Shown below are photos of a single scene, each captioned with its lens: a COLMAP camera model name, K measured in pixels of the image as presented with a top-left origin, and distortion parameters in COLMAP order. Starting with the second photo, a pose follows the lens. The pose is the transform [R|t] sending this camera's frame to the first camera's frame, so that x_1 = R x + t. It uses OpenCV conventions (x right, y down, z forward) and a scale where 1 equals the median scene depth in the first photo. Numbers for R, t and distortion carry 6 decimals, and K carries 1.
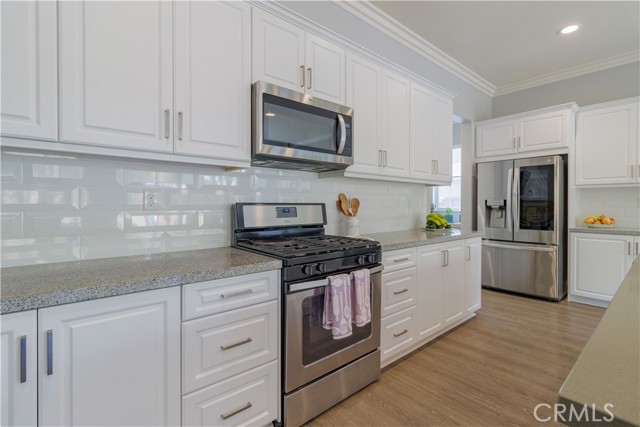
lens RADIAL K [[297.6, 0, 318.9], [0, 297.6, 208.6], [0, 0, 1]] dist [0.005162, 0.001279]
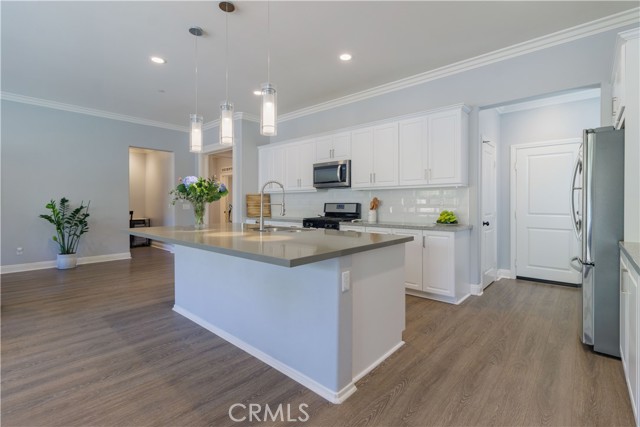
lens RADIAL K [[297.6, 0, 319.3], [0, 297.6, 208.4], [0, 0, 1]] dist [0.005162, 0.001279]
pose [[0.129937, 0.017828, -0.991362, 2.218175], [-0.007413, 0.999828, 0.017009, -0.016771], [0.991495, 0.005139, 0.130047, 0.515431]]
